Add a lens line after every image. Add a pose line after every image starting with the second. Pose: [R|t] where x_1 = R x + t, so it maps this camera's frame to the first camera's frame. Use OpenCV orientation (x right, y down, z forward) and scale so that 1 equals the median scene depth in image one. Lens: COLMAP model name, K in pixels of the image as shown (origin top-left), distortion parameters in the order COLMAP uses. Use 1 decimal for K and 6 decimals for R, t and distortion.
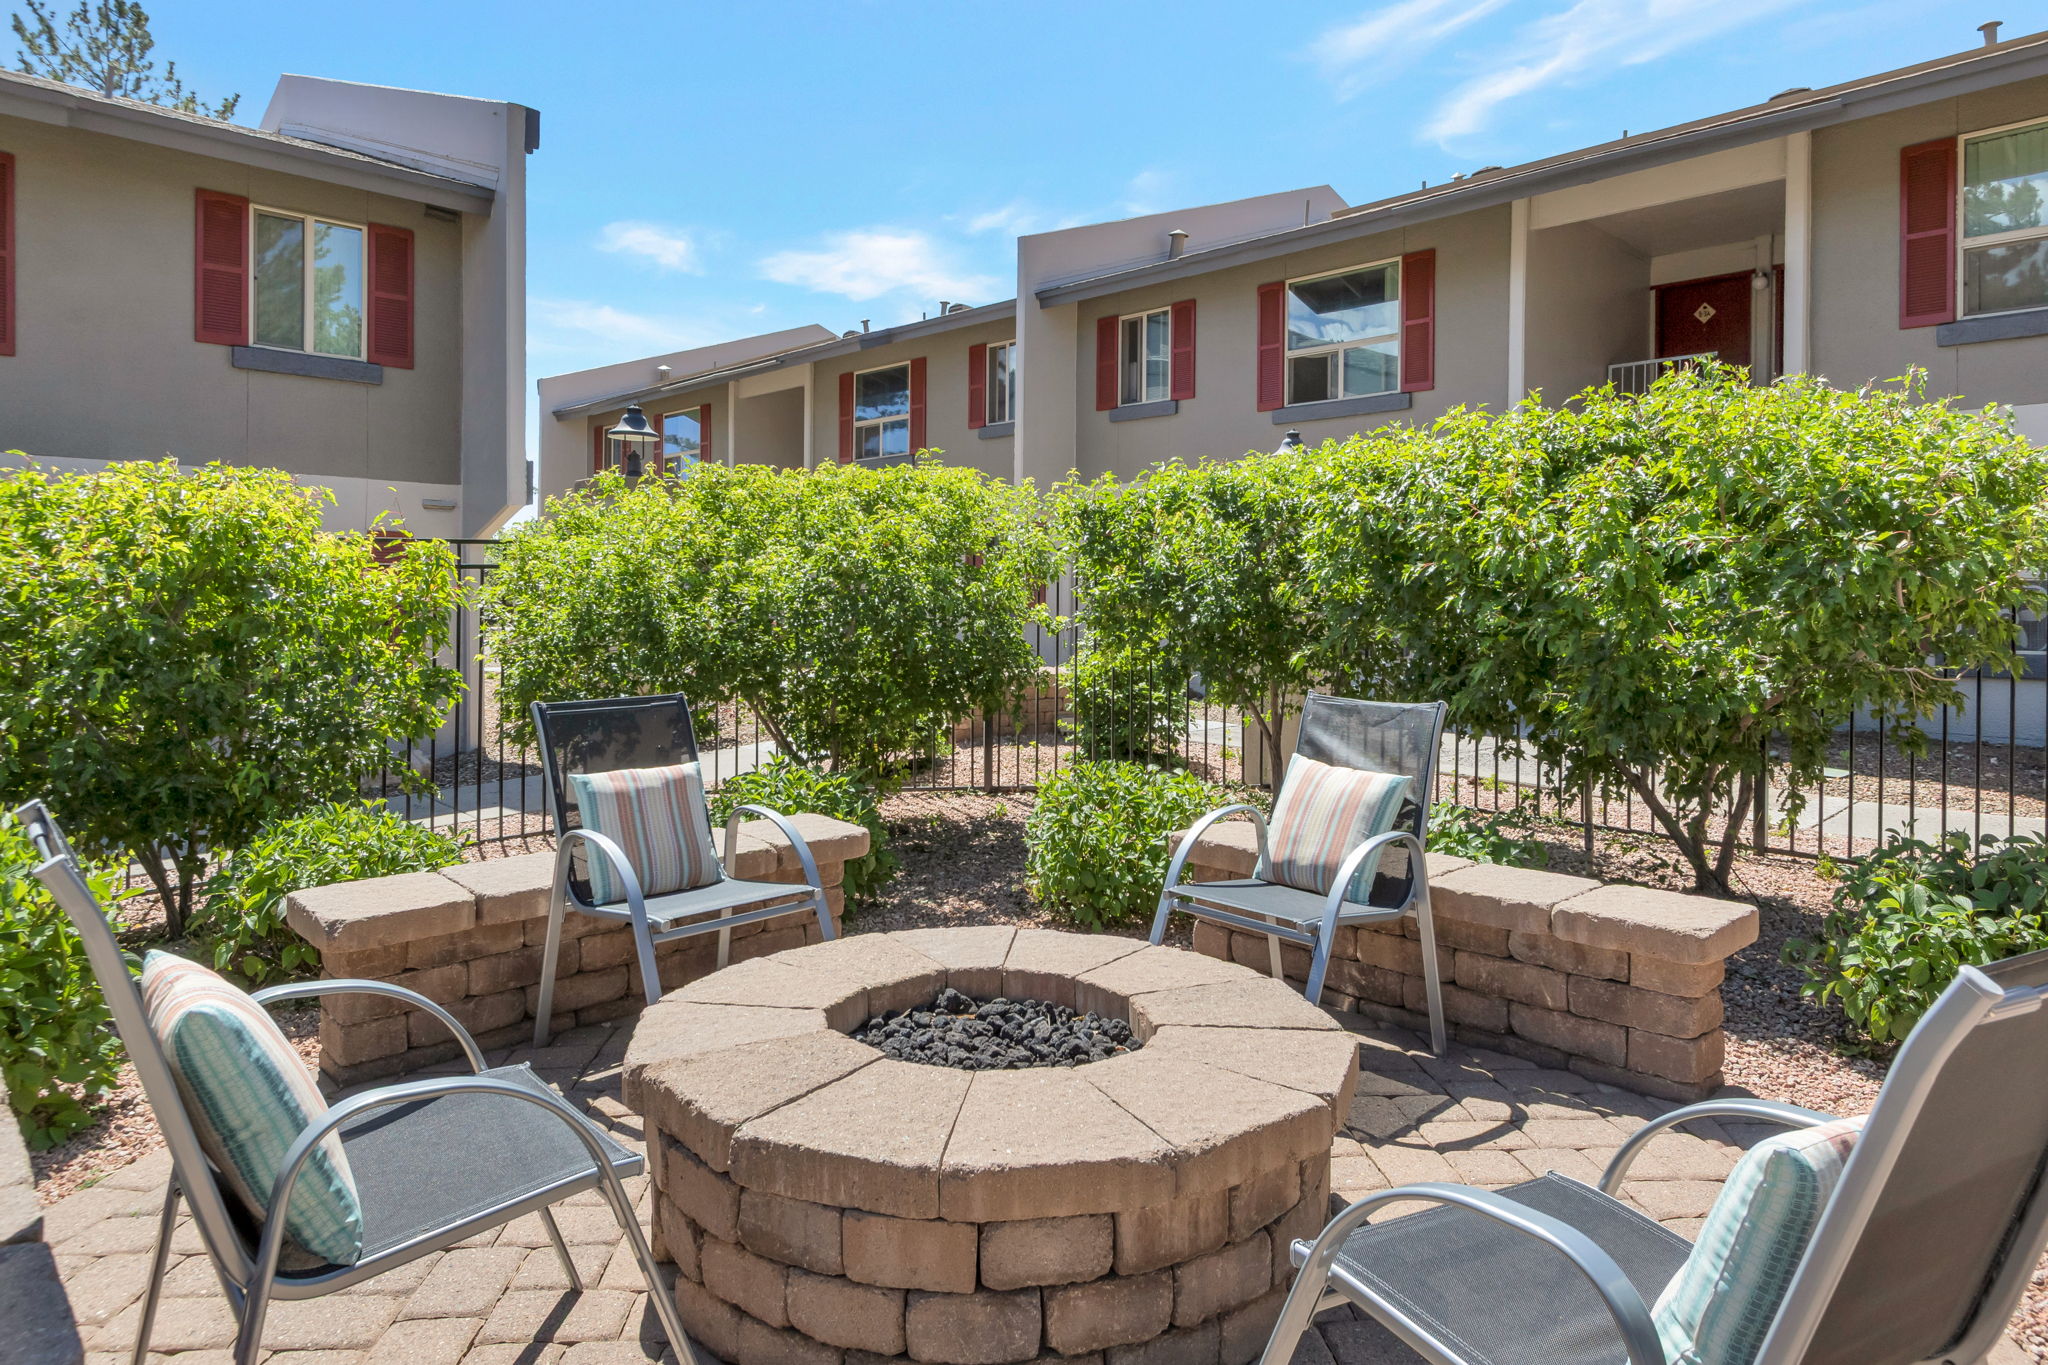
lens RADIAL K [[1183.2, 0, 1042.6], [0, 1183.2, 597.8], [0, 0, 1]] dist [0.017233, -0.018342]
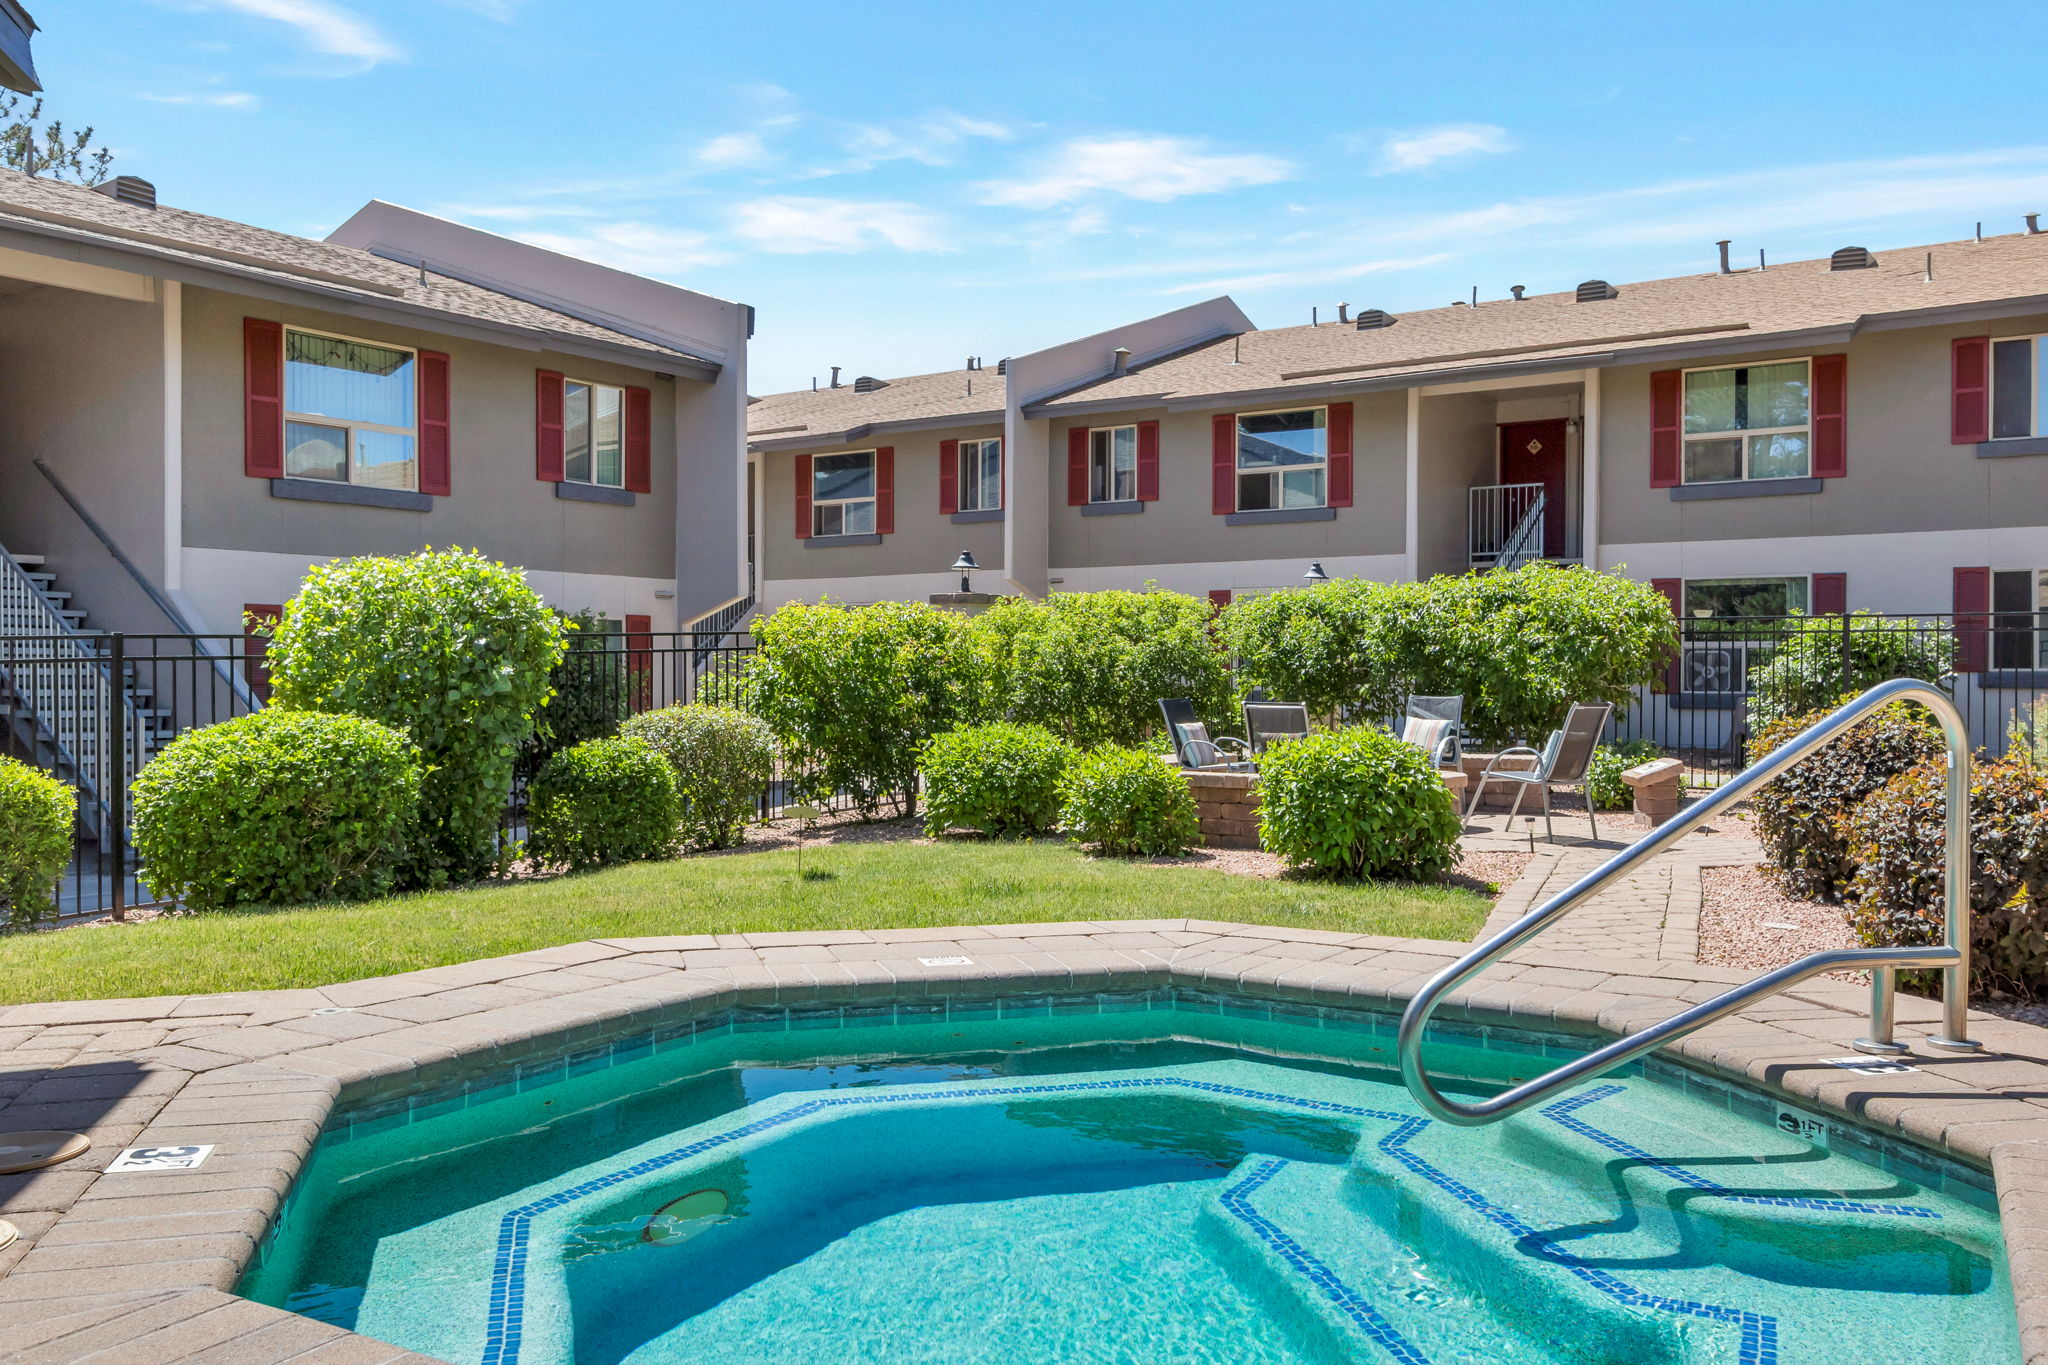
lens RADIAL K [[1592.1, 0, 1024.8], [0, 1592.1, 681.5], [0, 0, 1]] dist [-0.004946, -0.001845]
pose [[0.979253, -0.007613, 0.202496, -0.519694], [0.005501, 0.999924, 0.010993, 0.001522], [-0.202564, -0.009651, 0.979221, -0.901611]]
